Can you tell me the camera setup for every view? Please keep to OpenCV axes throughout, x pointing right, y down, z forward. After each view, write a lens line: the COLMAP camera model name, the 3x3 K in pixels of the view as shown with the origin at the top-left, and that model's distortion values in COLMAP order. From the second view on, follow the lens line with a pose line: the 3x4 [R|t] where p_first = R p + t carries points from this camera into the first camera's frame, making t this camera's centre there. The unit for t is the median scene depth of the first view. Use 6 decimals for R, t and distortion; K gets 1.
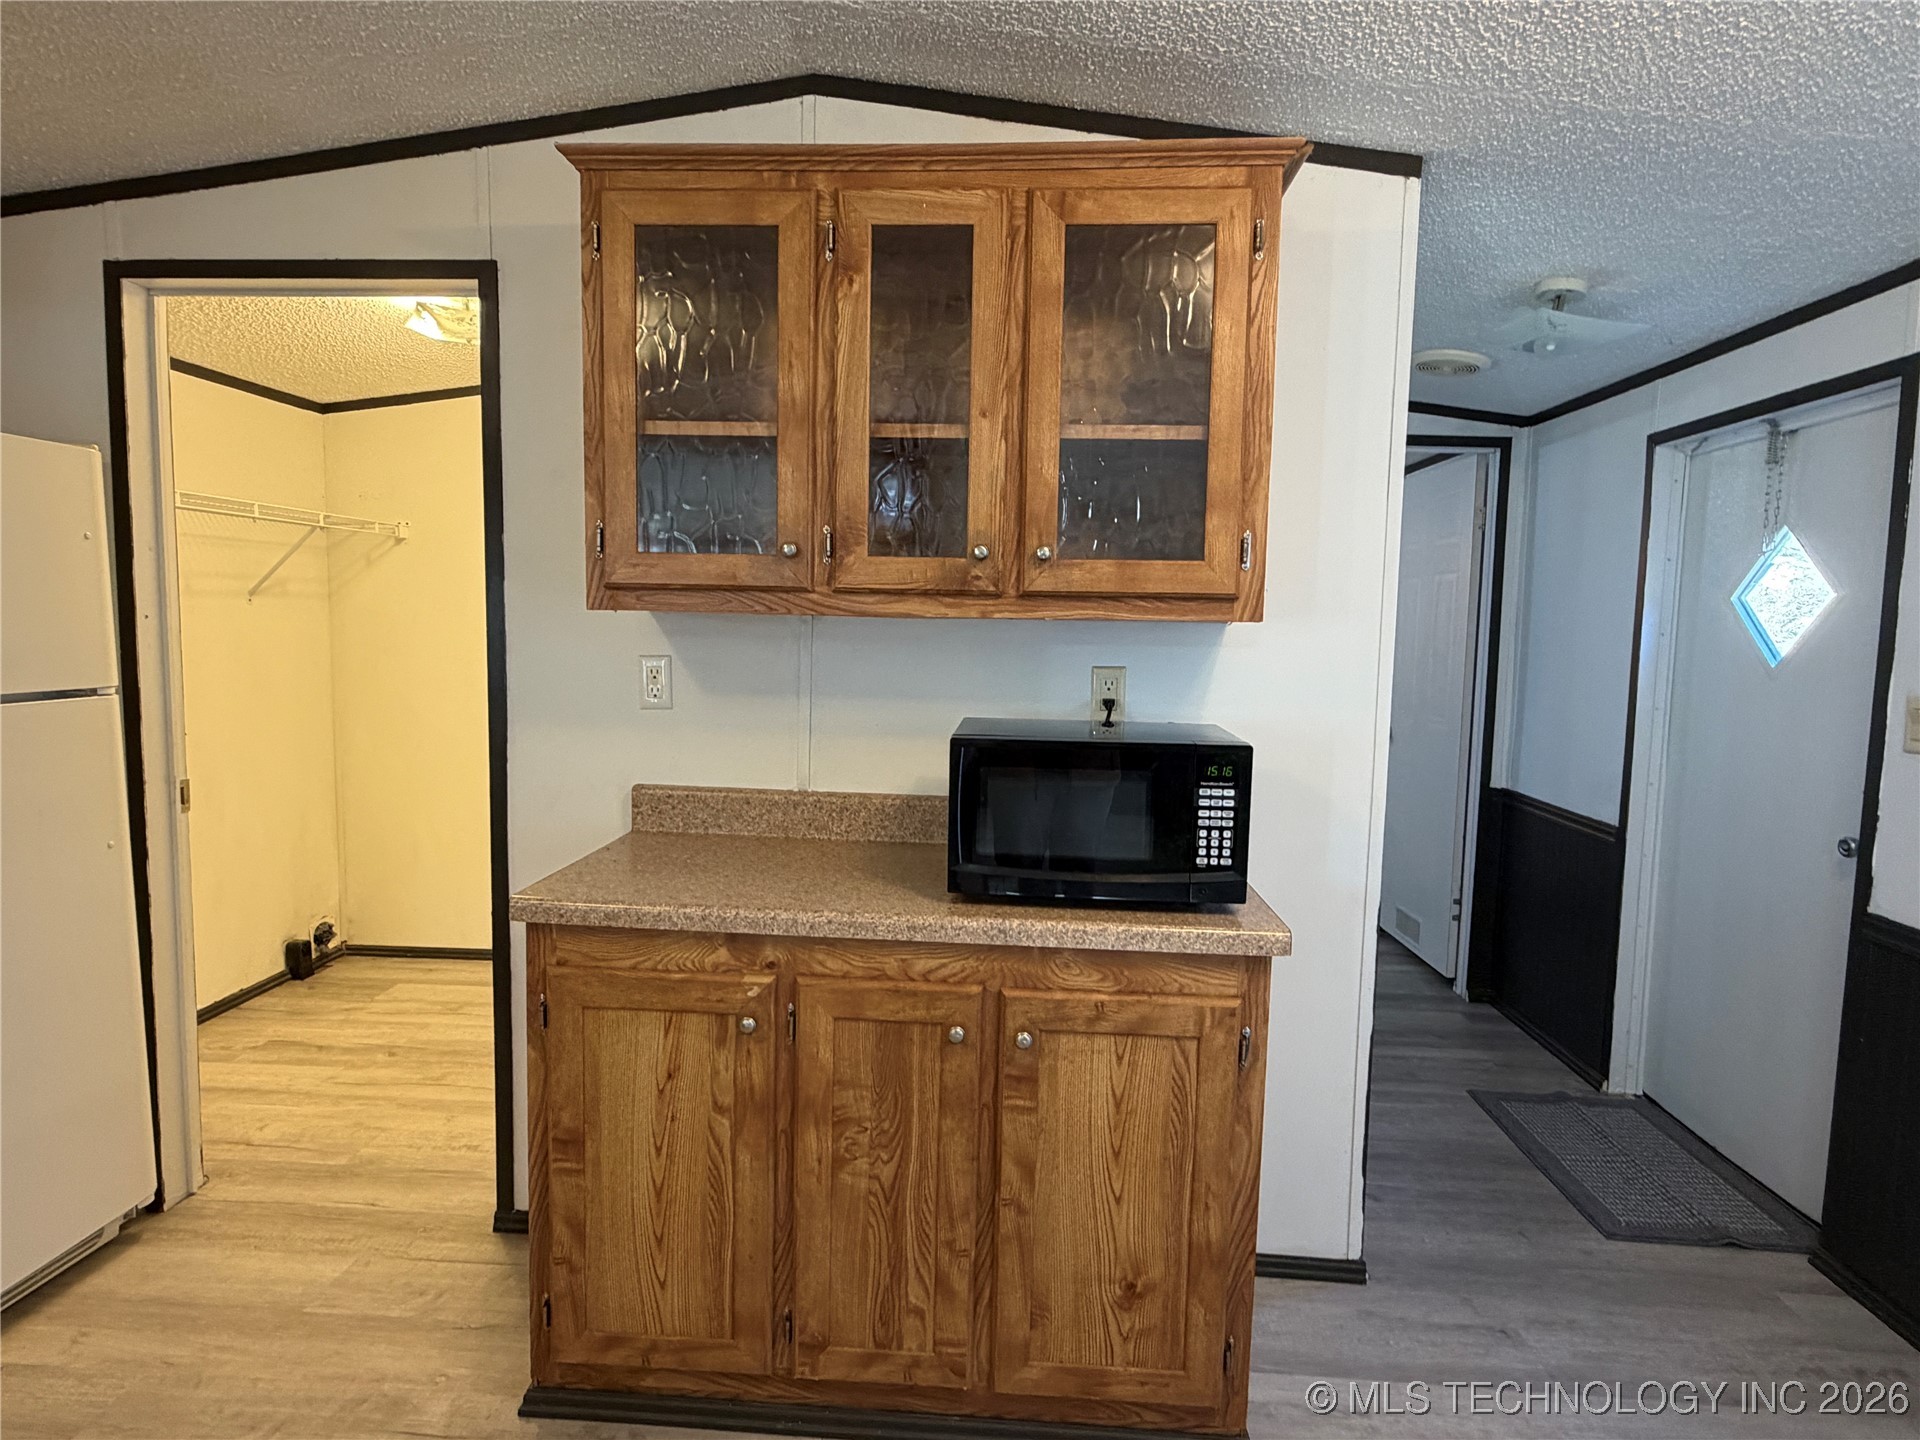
lens RADIAL K [[1055.8, 0, 960.0], [0, 1055.8, 720.0], [0, 0, 1]] dist [0.016677, -0.000309]
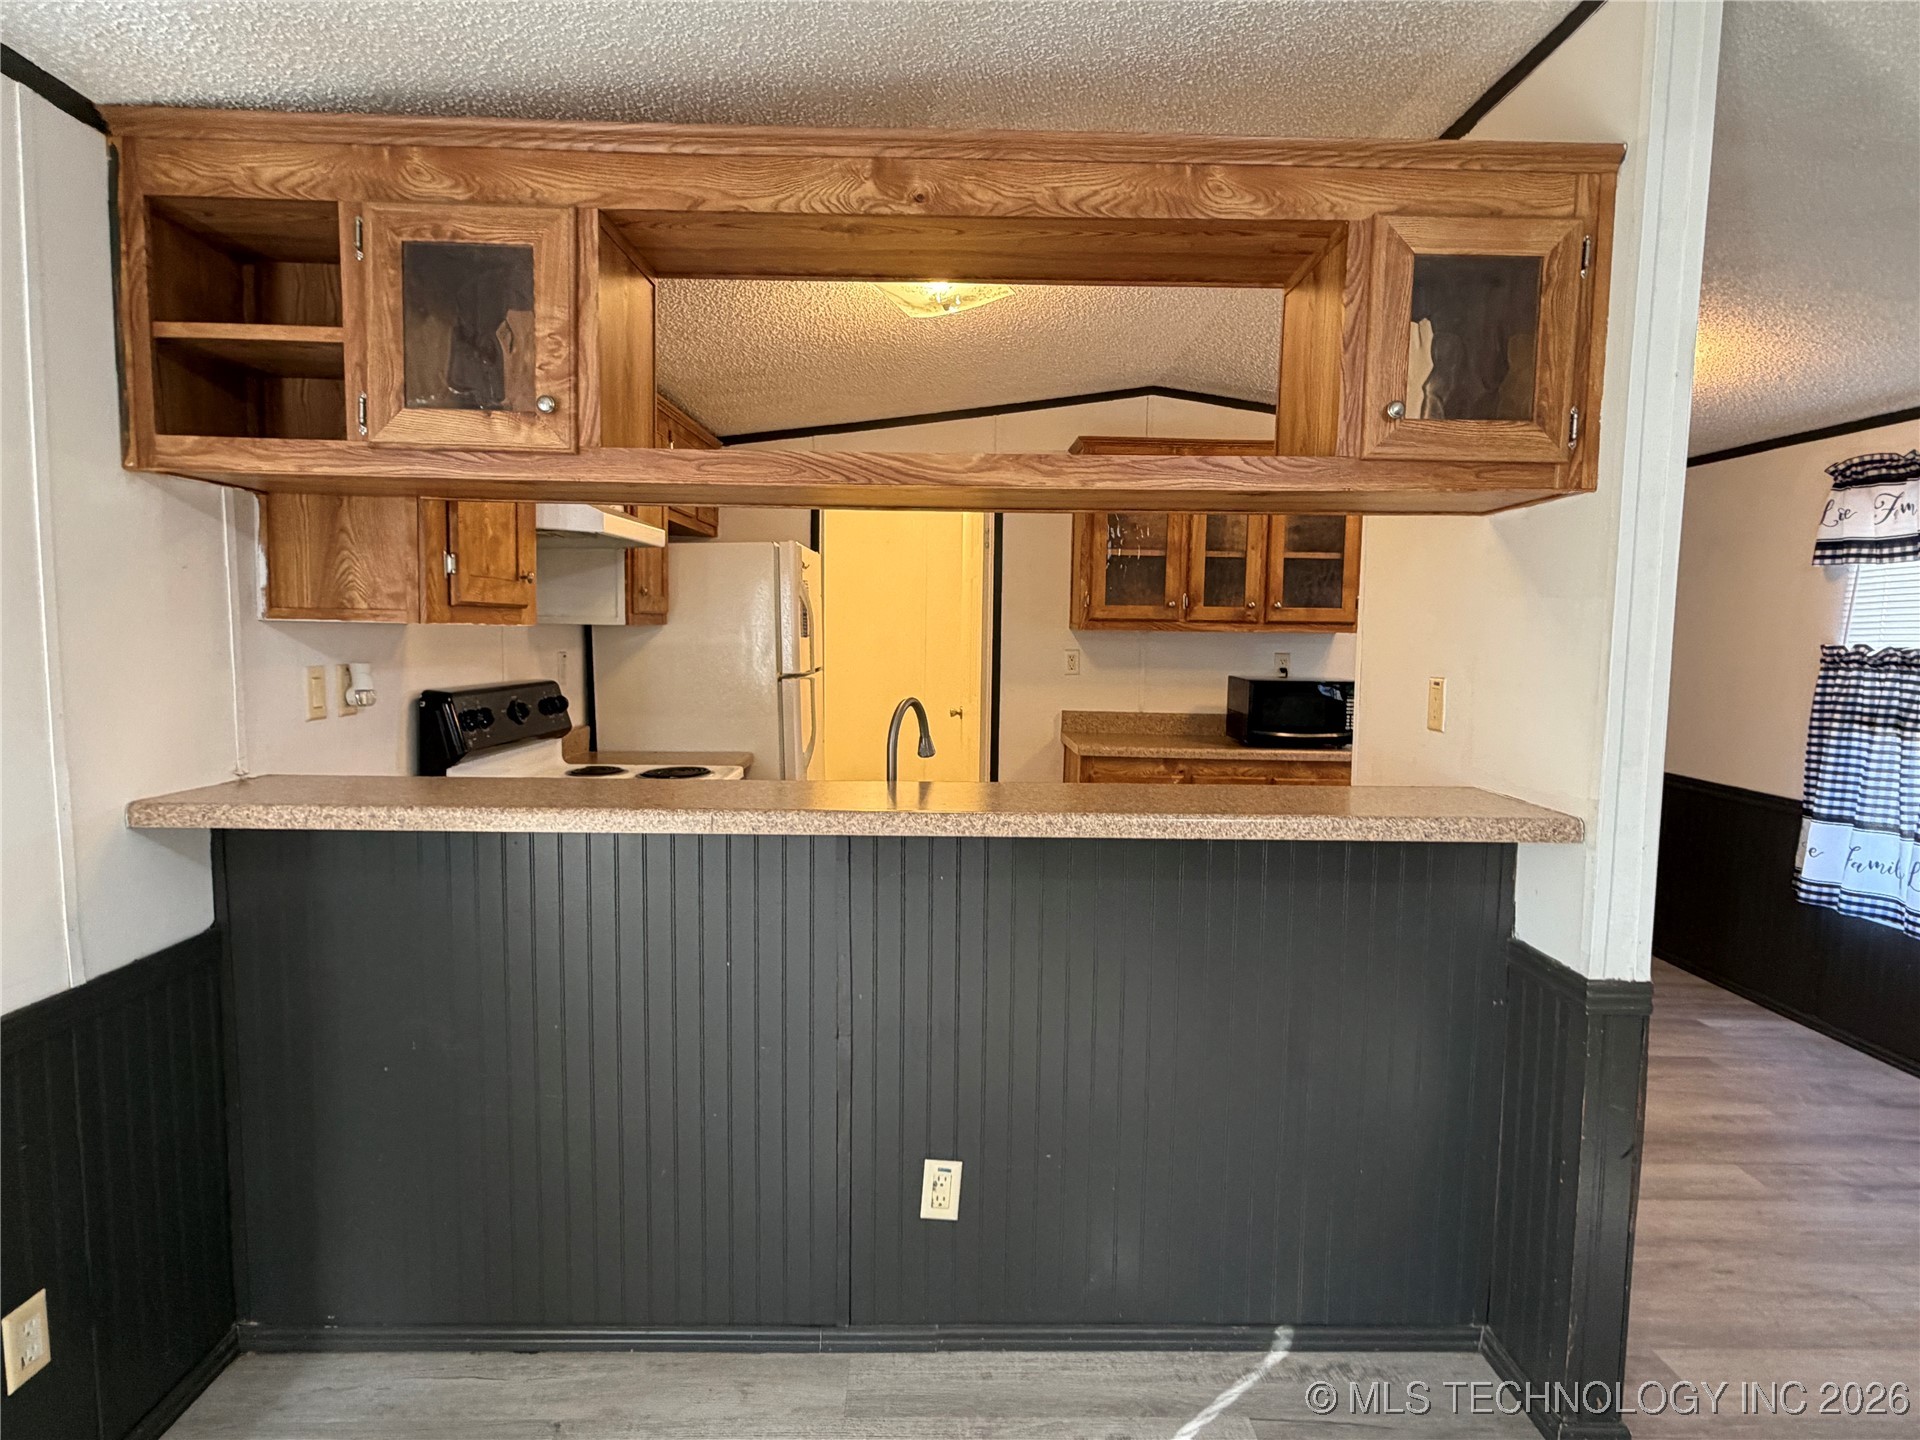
lens RADIAL K [[1055.8, 0, 960.0], [0, 1055.8, 720.0], [0, 0, 1]] dist [0.016677, -0.000309]
pose [[0.996783, -0.011621, 0.079300, -0.833158], [0.011924, 0.999923, -0.003358, 0.104004], [-0.079255, 0.004293, 0.996845, -1.348819]]
